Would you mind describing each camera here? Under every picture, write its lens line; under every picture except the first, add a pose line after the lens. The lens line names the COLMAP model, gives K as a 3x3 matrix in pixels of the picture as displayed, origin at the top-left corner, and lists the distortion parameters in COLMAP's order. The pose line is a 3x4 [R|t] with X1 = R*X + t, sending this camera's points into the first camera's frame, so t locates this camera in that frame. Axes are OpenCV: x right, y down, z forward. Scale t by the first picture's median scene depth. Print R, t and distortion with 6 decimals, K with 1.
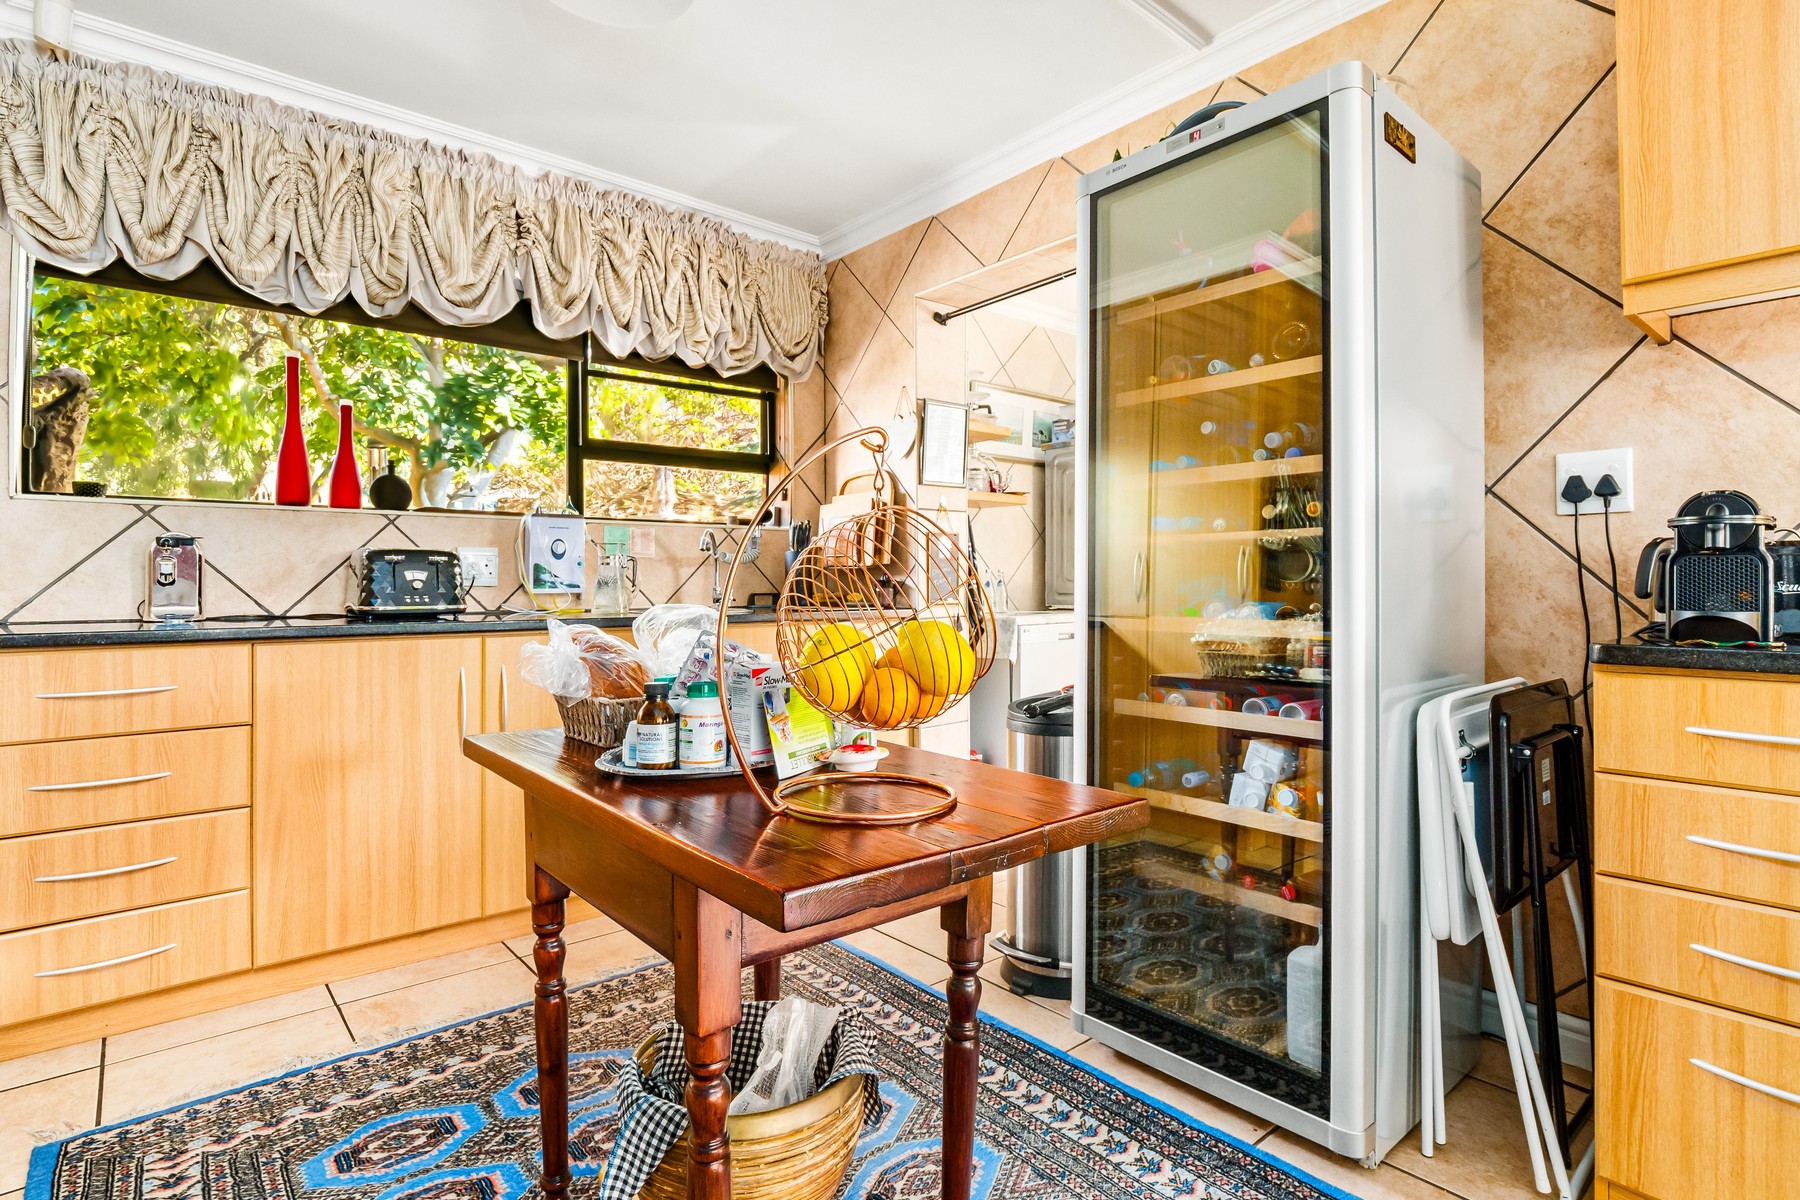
lens RADIAL K [[898.6, 0, 894.5], [0, 898.6, 572.9], [0, 0, 1]] dist [-0.017851, -0.001058]
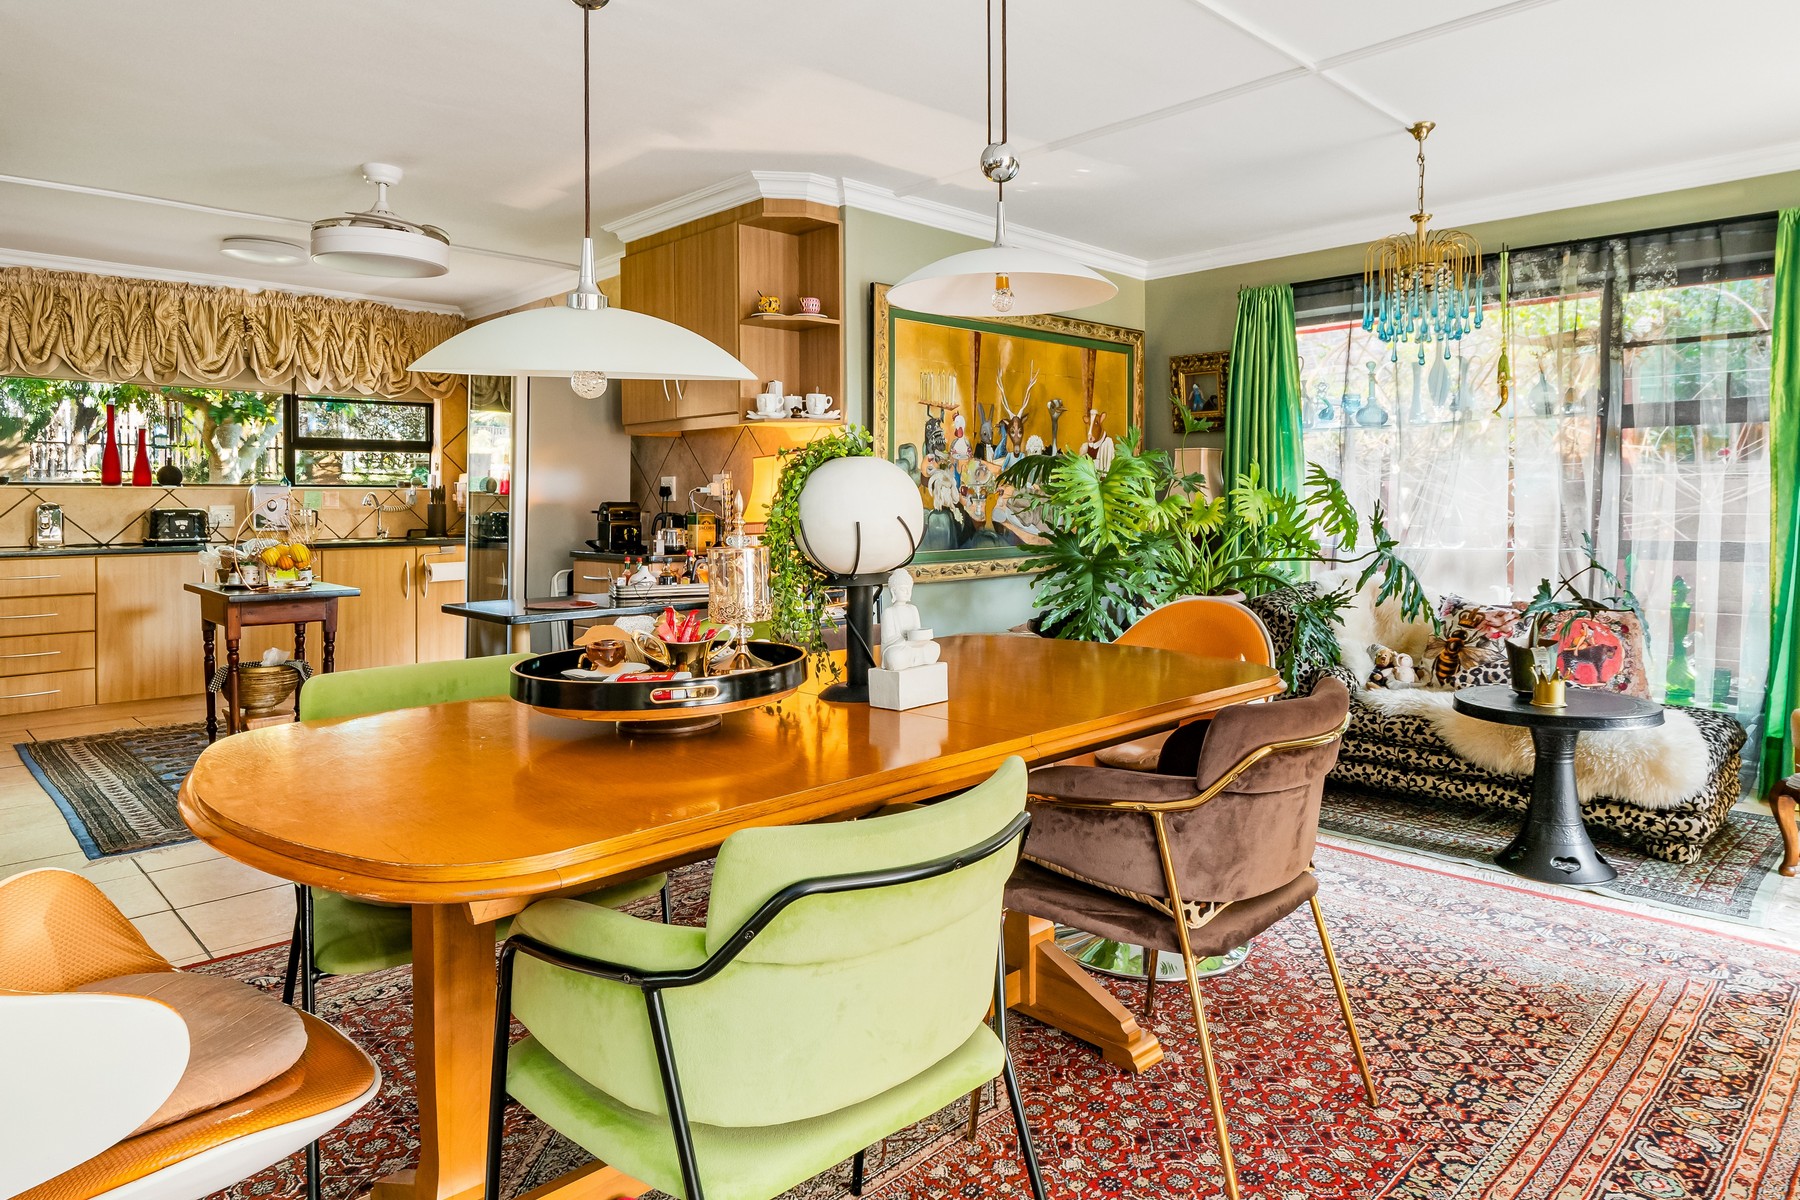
lens RADIAL K [[1063.5, 0, 957.2], [0, 1063.5, 504.0], [0, 0, 1]] dist [-0.005435, 0.003149]
pose [[0.995074, -0.001080, 0.099124, 0.892219], [-0.000086, 0.999931, 0.011753, -0.063656], [-0.099130, -0.011704, 0.995006, -1.428704]]
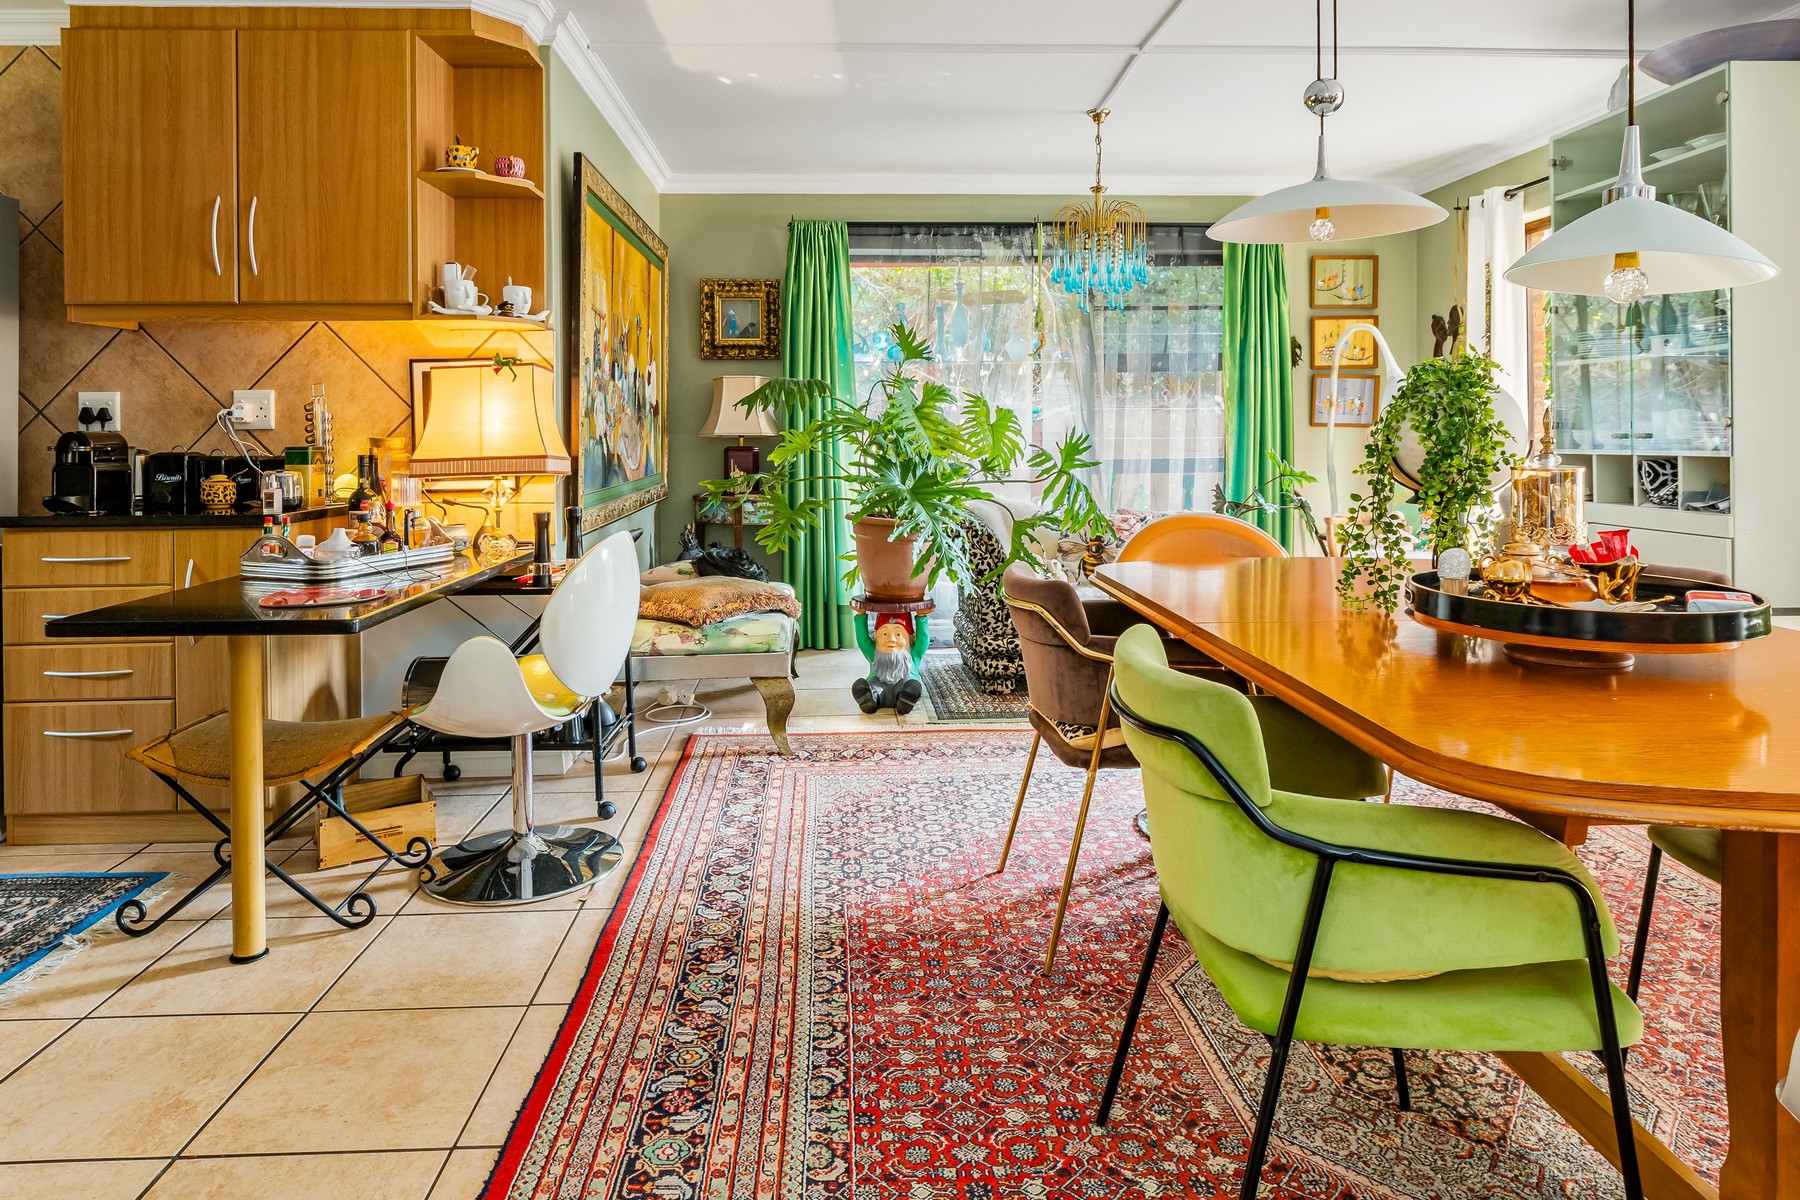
lens RADIAL K [[1063.5, 0, 857.5], [0, 1063.5, 441.4], [0, 0, 1]] dist [-0.005435, 0.003149]
pose [[0.626196, -0.010260, 0.779598, 0.103617], [-0.002405, 0.999883, 0.015091, -0.053901], [-0.779662, -0.011325, 0.626099, -0.833497]]
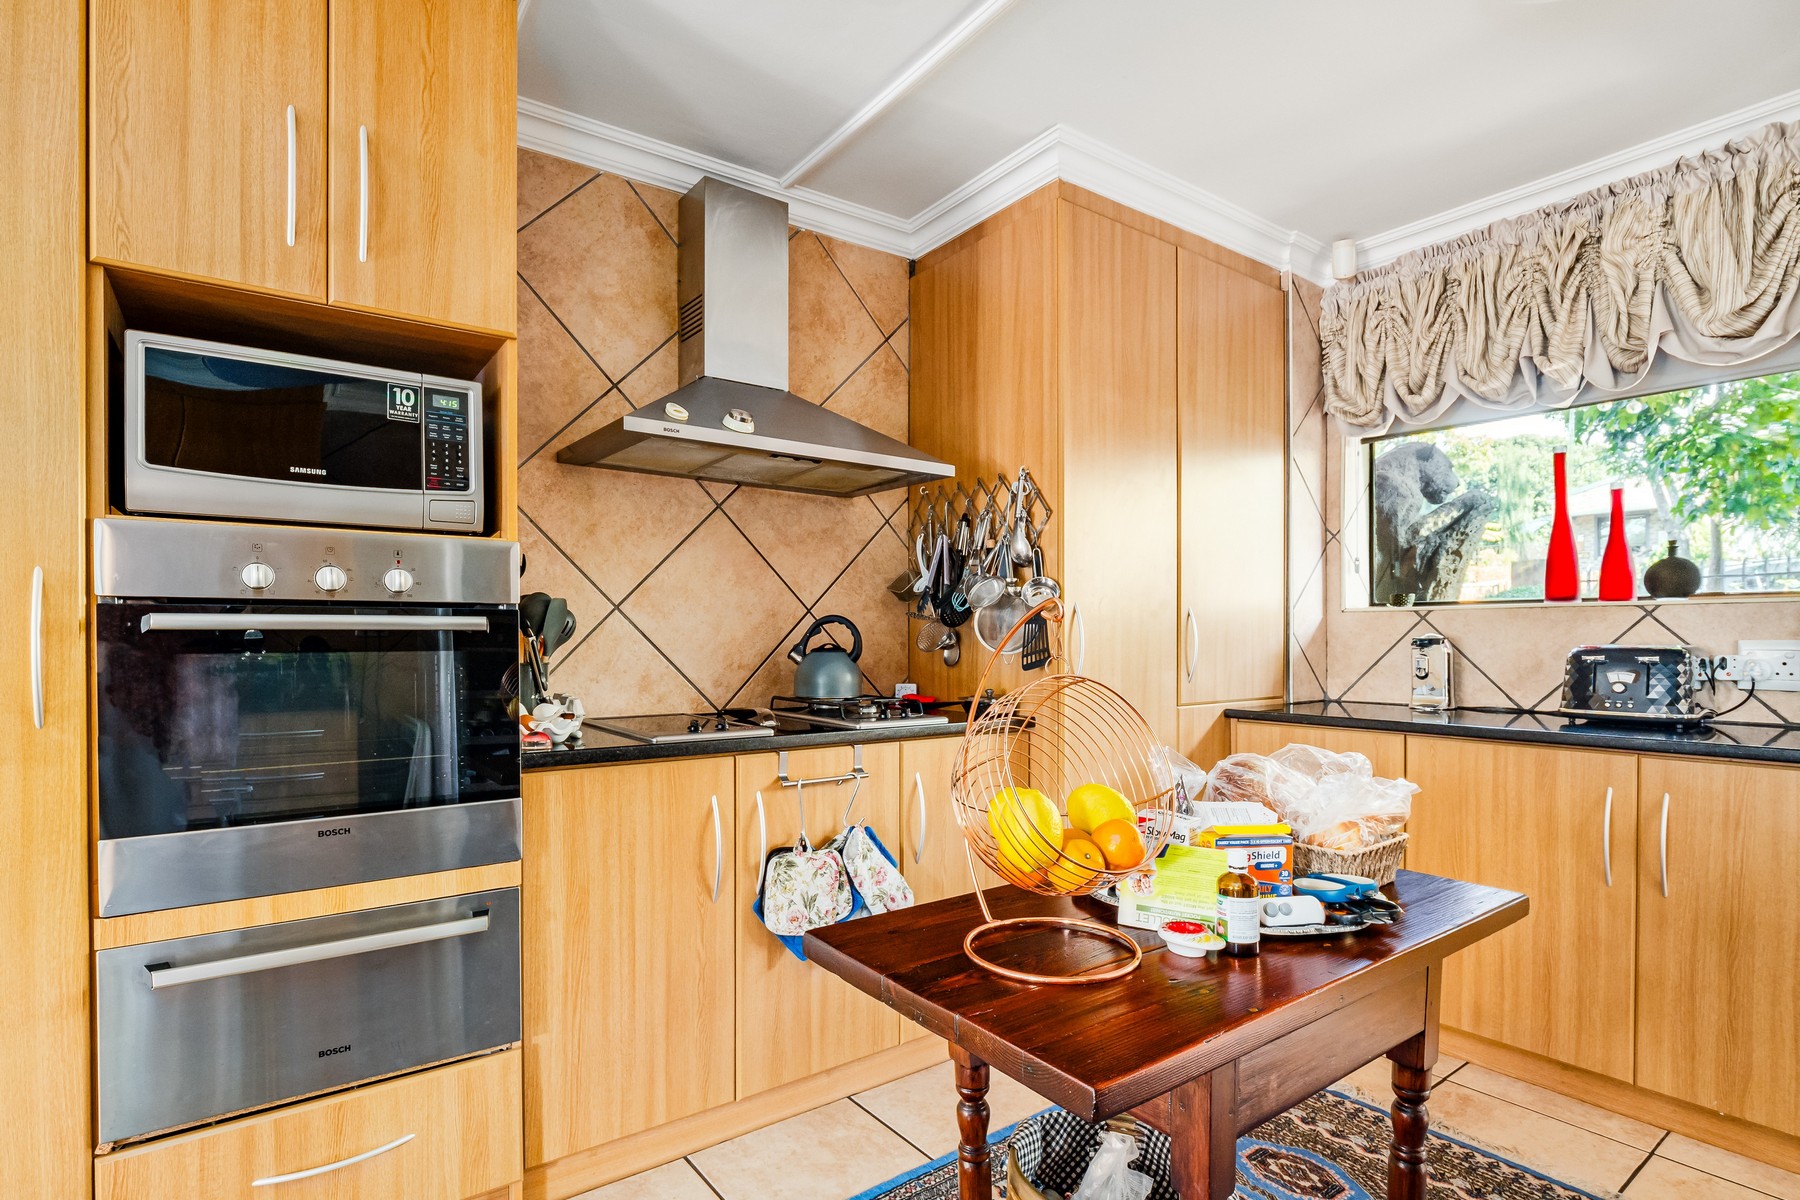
lens RADIAL K [[898.6, 0, 901.6], [0, 898.6, 640.7], [0, 0, 1]] dist [-0.017851, -0.001058]
pose [[-0.076439, 0.005511, -0.997059, 0.392587], [0.014062, 0.999891, 0.004448, -0.046706], [0.996975, -0.013681, -0.076508, 0.345247]]
